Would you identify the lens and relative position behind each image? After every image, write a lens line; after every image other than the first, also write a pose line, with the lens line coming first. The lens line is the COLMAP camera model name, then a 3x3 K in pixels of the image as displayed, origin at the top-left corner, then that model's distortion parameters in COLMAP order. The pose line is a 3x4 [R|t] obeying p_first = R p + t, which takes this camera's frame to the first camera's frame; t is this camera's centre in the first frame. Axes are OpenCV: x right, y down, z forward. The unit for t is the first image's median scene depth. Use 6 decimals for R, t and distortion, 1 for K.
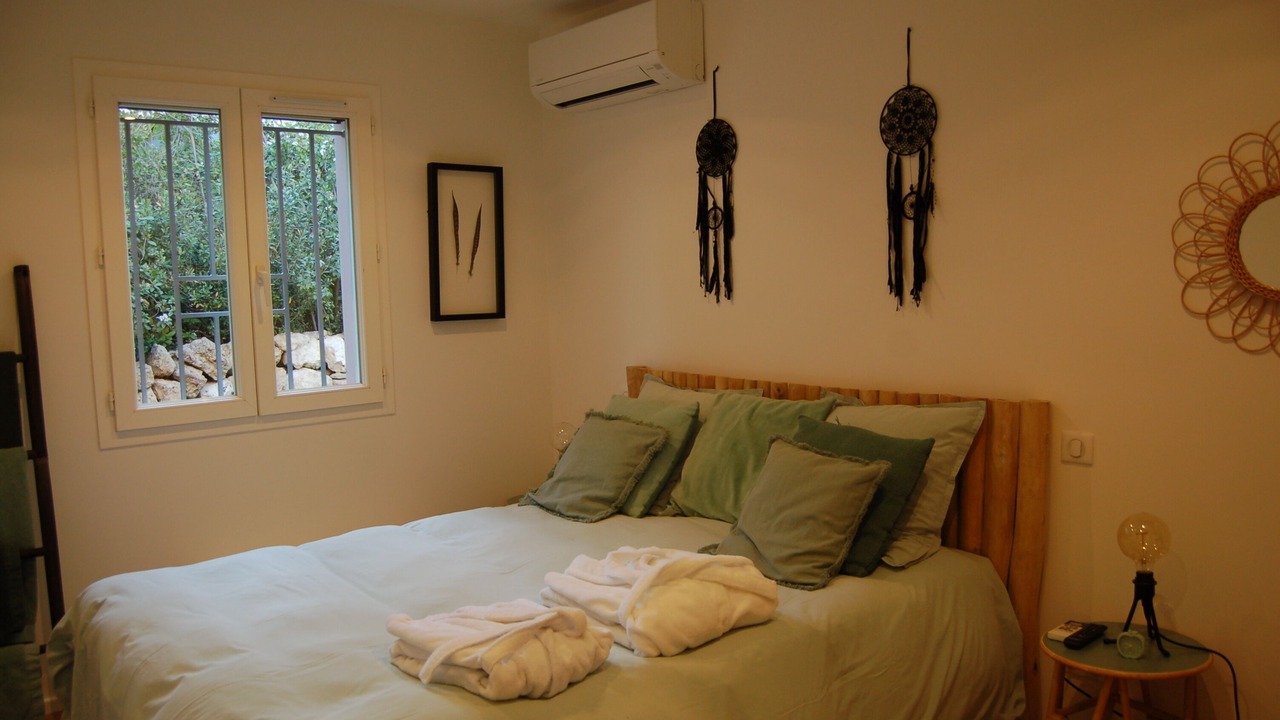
lens RADIAL K [[1052.5, 0, 640.0], [0, 1052.5, 360.0], [0, 0, 1]] dist [-0.003119, -0.001833]
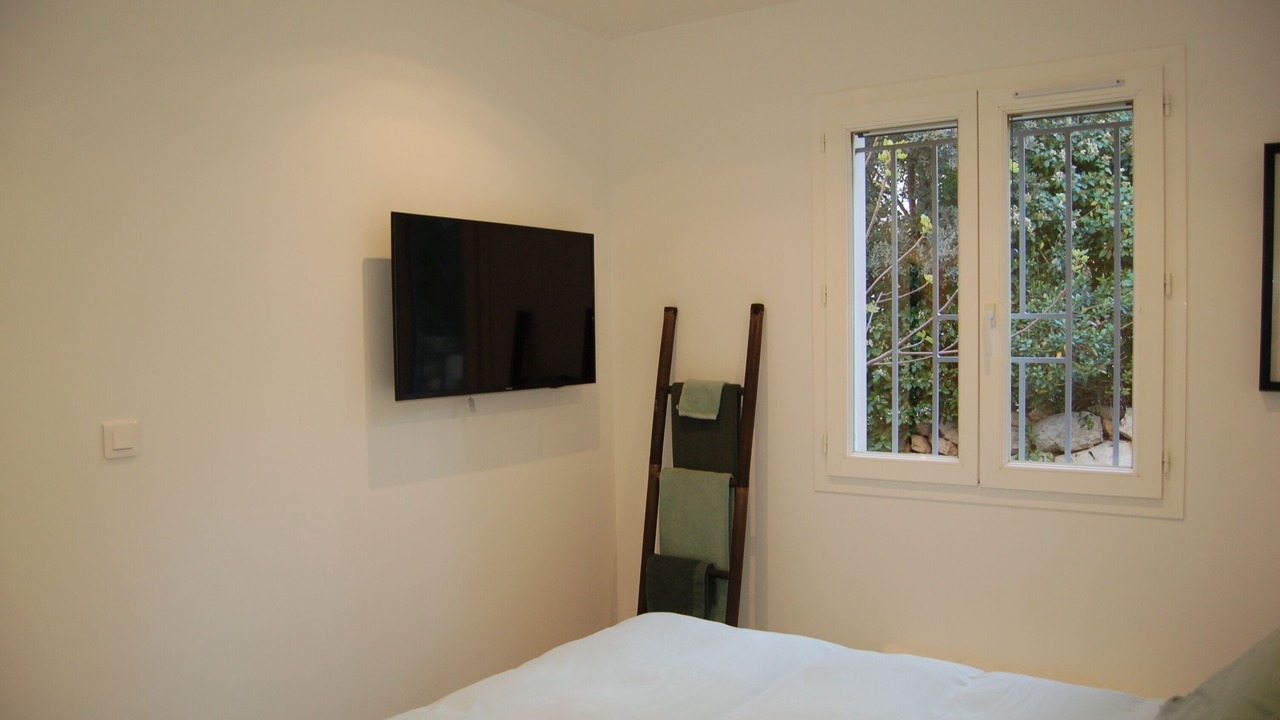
lens RADIAL K [[1052.5, 0, 640.0], [0, 1052.5, 360.0], [0, 0, 1]] dist [-0.003119, -0.001833]
pose [[0.322322, 0.054929, -0.945035, 0.342301], [-0.084192, 0.996022, 0.029177, -0.049484], [0.942879, 0.070160, 0.325664, 0.510484]]
